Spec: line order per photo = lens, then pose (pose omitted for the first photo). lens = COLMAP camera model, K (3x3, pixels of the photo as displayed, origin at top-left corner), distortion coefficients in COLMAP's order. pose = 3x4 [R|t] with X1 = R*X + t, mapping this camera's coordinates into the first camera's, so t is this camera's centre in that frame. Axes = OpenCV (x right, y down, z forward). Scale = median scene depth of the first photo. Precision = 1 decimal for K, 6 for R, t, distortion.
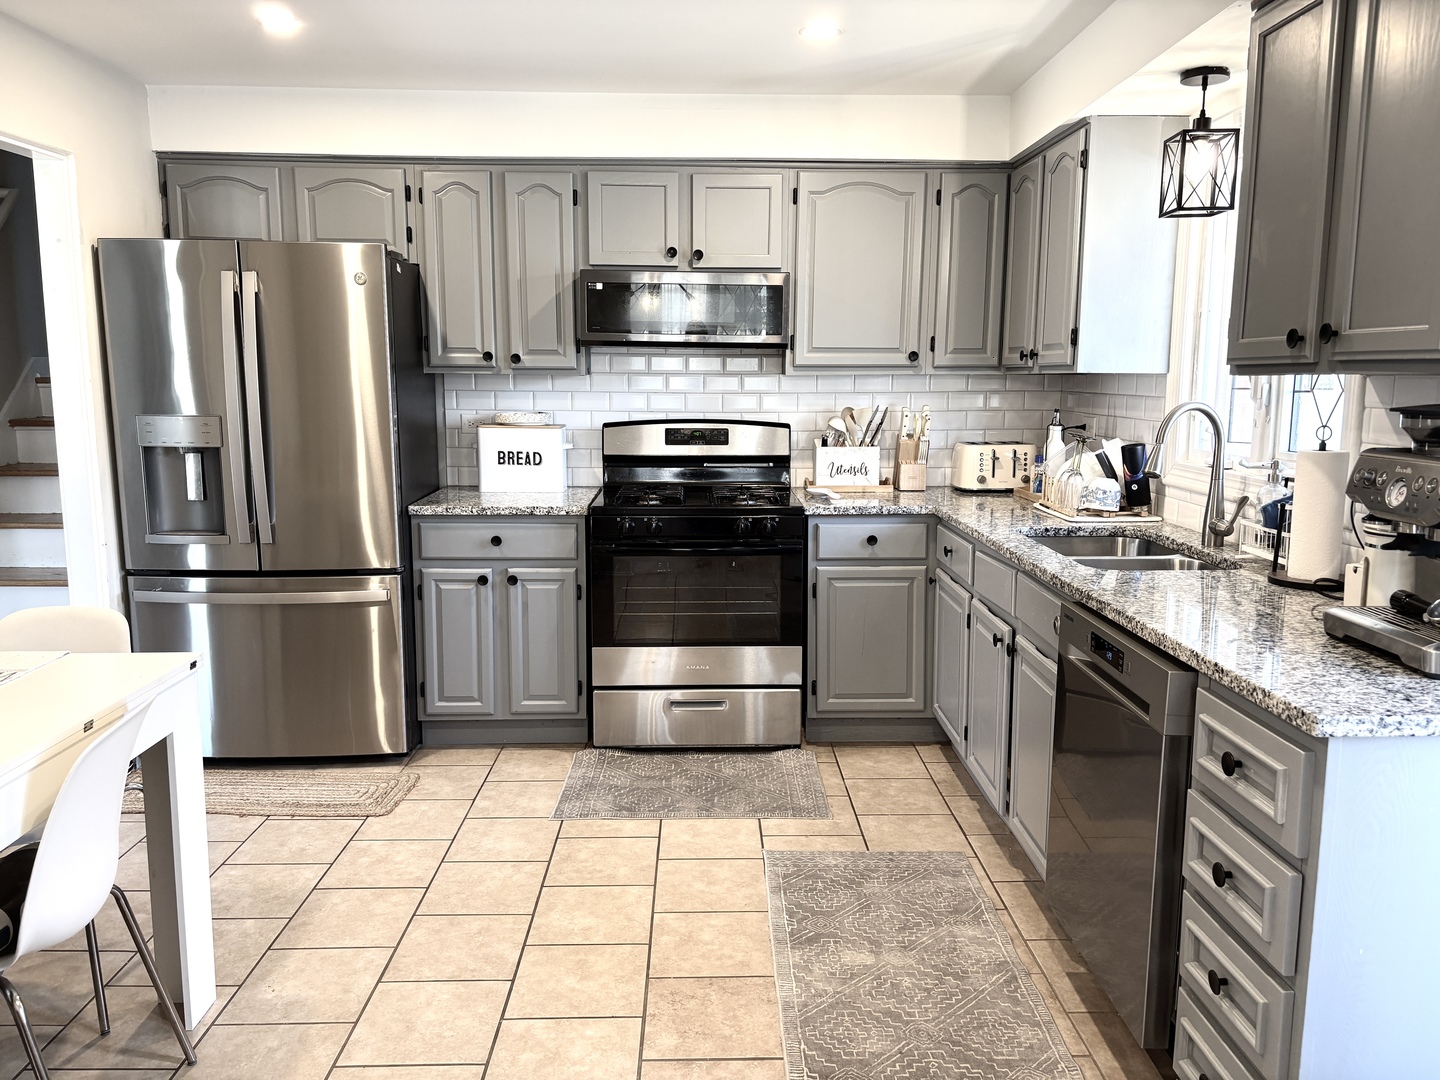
lens RADIAL K [[1104.7, 0, 720.0], [0, 1104.7, 540.0], [0, 0, 1]] dist [0.000821, 0.000485]
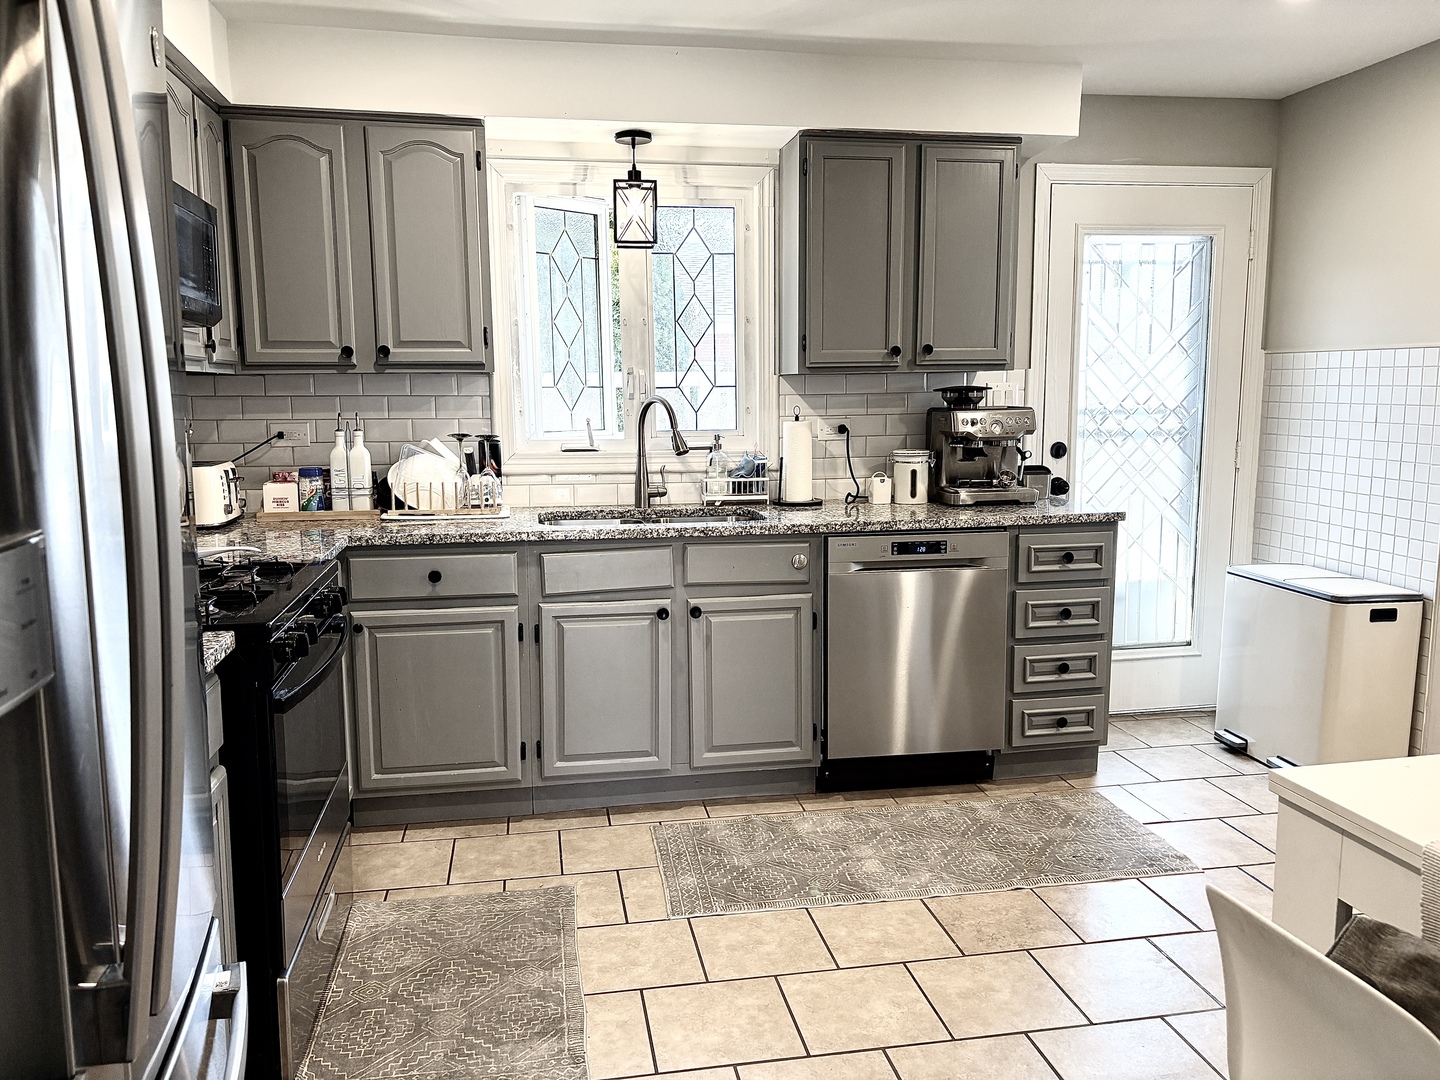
lens RADIAL K [[1102.8, 0, 720.0], [0, 1102.8, 540.0], [0, 0, 1]] dist [0.040092, -0.001450]
pose [[-0.153371, -0.151911, 0.976422, -0.866378], [0.157238, 0.971772, 0.175886, -0.177754], [-0.975579, 0.180506, -0.125155, 1.125385]]
